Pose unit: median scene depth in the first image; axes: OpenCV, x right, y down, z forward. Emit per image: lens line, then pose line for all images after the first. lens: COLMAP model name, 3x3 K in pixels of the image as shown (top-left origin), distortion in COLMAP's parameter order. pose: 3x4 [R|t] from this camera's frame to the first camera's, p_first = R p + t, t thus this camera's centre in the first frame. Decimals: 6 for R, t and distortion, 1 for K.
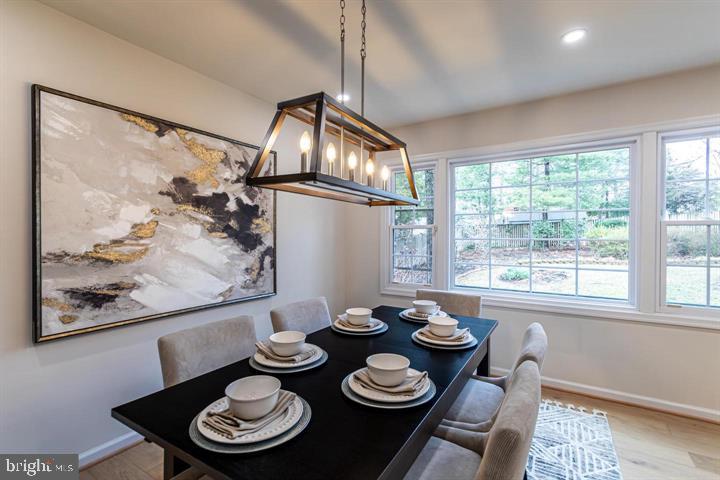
lens RADIAL K [[350.6, 0, 357.9], [0, 350.6, 237.5], [0, 0, 1]] dist [0.025508, -0.000259]
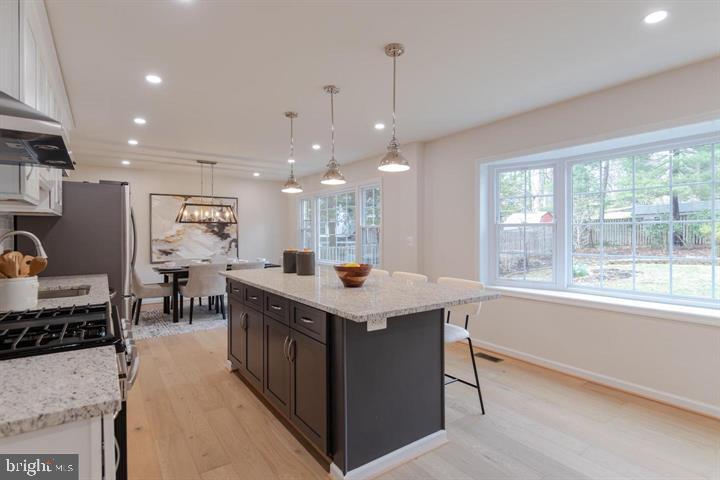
lens RADIAL K [[363.1, 0, 360.8], [0, 363.1, 239.3], [0, 0, 1]] dist [-0.000388, 0.000907]
pose [[0.917935, -0.006433, -0.396679, 1.719875], [0.007433, 0.999972, 0.000982, 0.040160], [0.396662, -0.003850, 0.917957, -1.054124]]
